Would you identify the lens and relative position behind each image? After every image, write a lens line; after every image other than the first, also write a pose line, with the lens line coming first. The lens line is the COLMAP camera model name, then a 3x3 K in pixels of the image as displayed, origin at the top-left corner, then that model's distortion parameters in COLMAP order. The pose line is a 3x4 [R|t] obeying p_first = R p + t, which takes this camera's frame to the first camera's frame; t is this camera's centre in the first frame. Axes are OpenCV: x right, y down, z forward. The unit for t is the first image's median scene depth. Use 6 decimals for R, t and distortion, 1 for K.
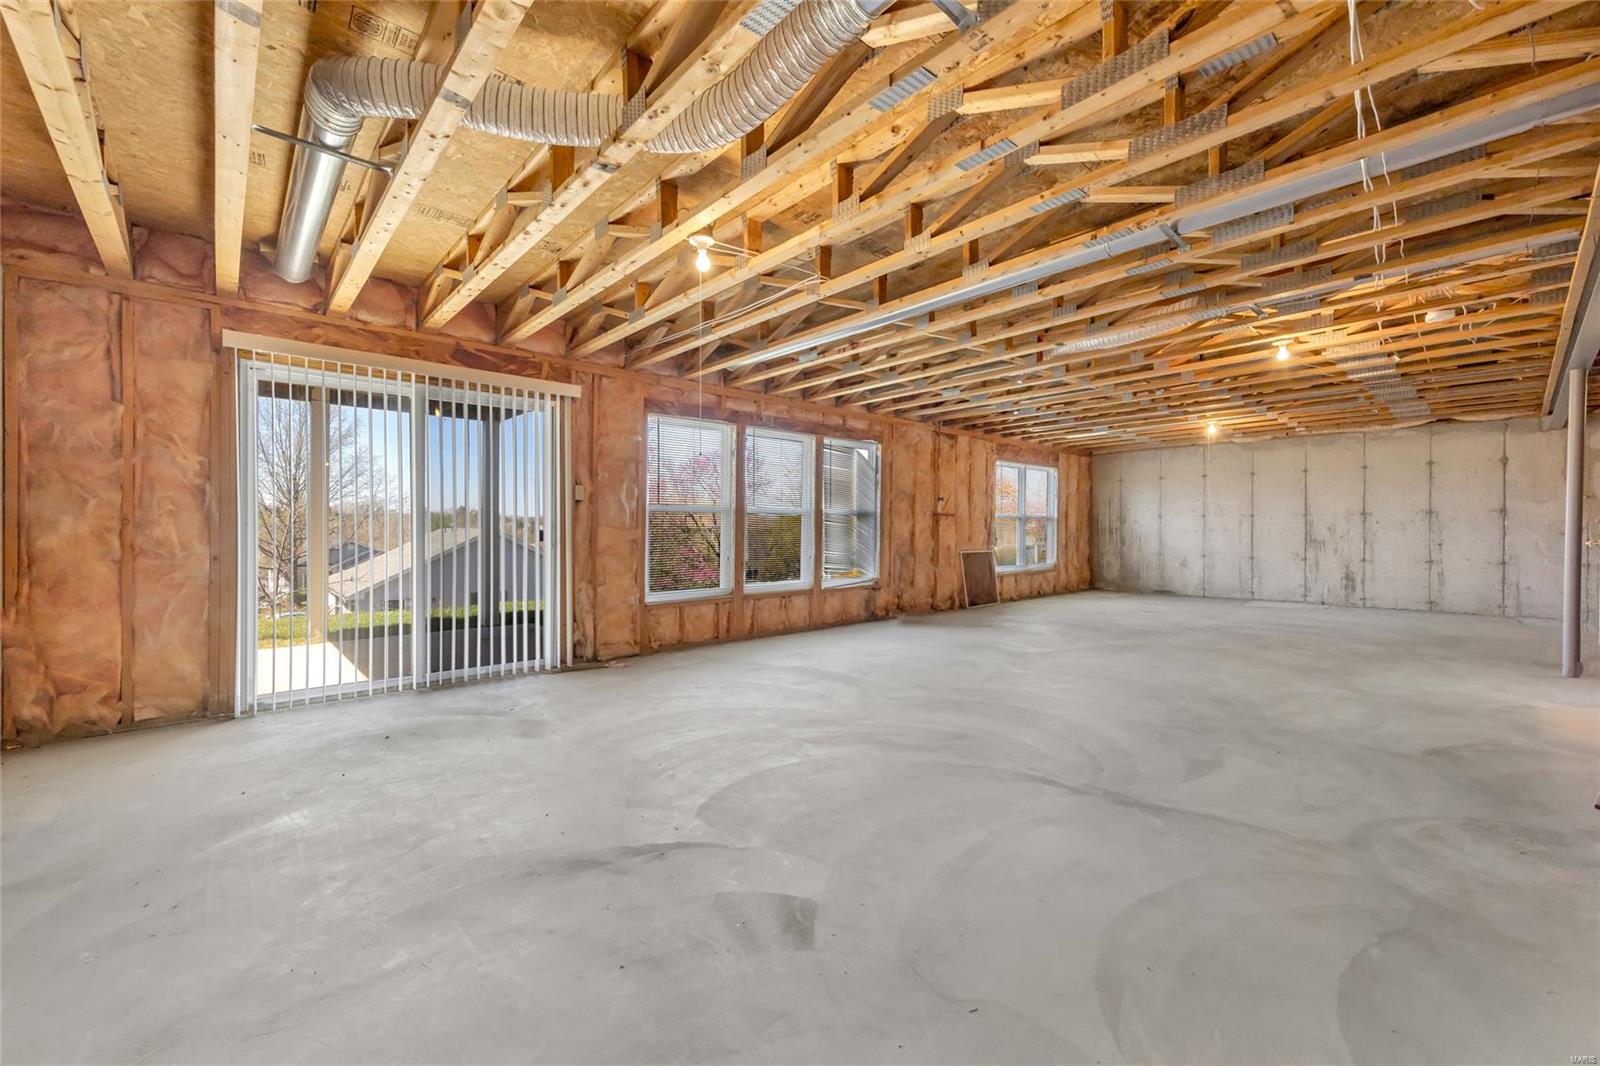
lens RADIAL K [[634.0, 0, 800.3], [0, 634.0, 537.6], [0, 0, 1]] dist [0.008123, -0.000250]
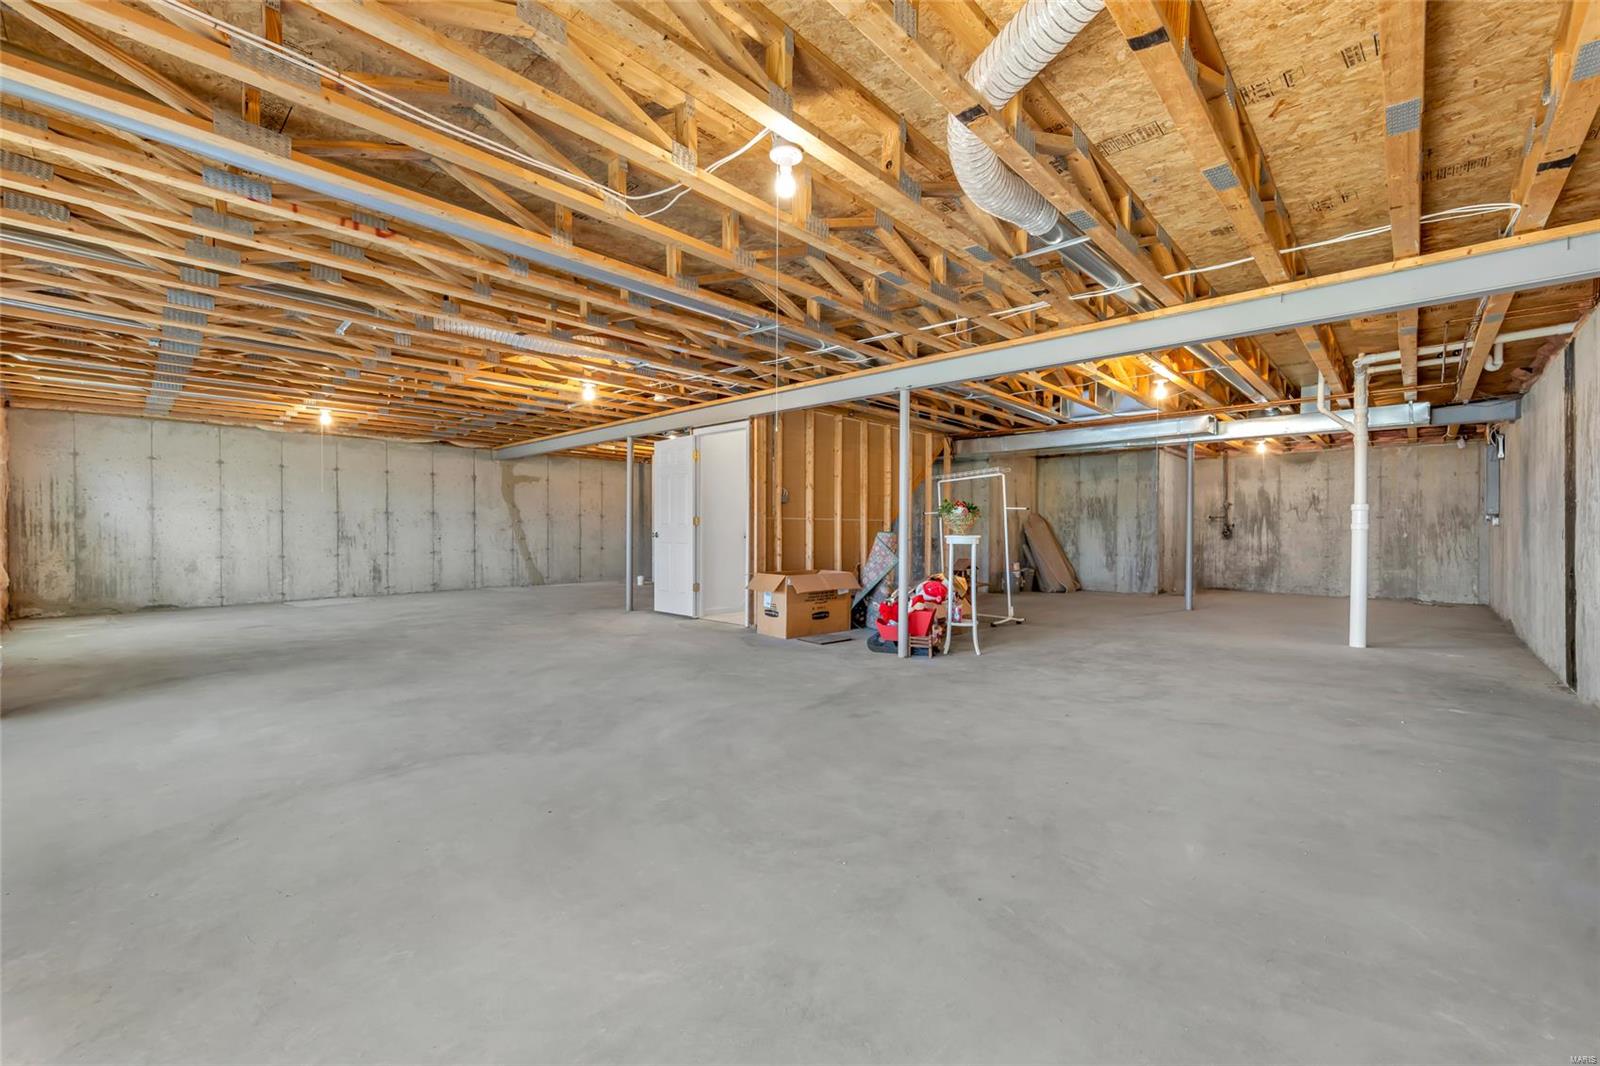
lens RADIAL K [[634.0, 0, 801.8], [0, 634.0, 531.2], [0, 0, 1]] dist [0.008123, -0.000250]
pose [[-0.062050, -0.005507, 0.998058, -0.284003], [0.008886, 0.999942, 0.006070, -0.004661], [-0.998033, 0.009246, -0.061997, 0.317960]]
